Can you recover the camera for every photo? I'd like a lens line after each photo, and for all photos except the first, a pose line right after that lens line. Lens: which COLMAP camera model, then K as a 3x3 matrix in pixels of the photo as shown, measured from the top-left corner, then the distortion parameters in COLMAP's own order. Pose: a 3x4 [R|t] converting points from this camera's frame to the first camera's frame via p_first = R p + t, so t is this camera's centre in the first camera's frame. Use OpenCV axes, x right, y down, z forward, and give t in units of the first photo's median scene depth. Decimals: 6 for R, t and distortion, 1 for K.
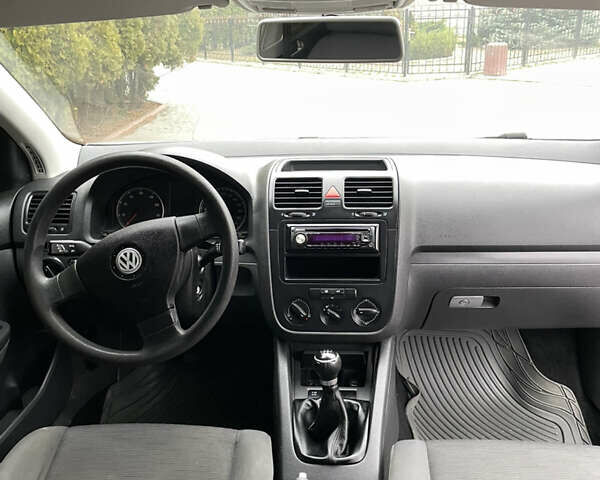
lens RADIAL K [[610.1, 0, 299.3], [0, 610.1, 239.3], [0, 0, 1]] dist [0.048263, 0.000000]
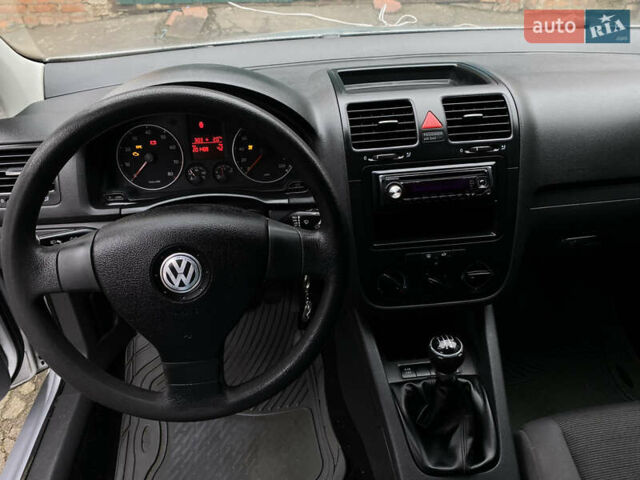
lens RADIAL K [[497.0, 0, 321.1], [0, 497.0, 241.0], [0, 0, 1]] dist [0.025848, -0.001299]
pose [[0.985377, -0.100619, 0.137509, -0.170199], [0.064969, 0.967926, 0.242692, -0.091502], [-0.157518, -0.230209, 0.960308, 0.420781]]
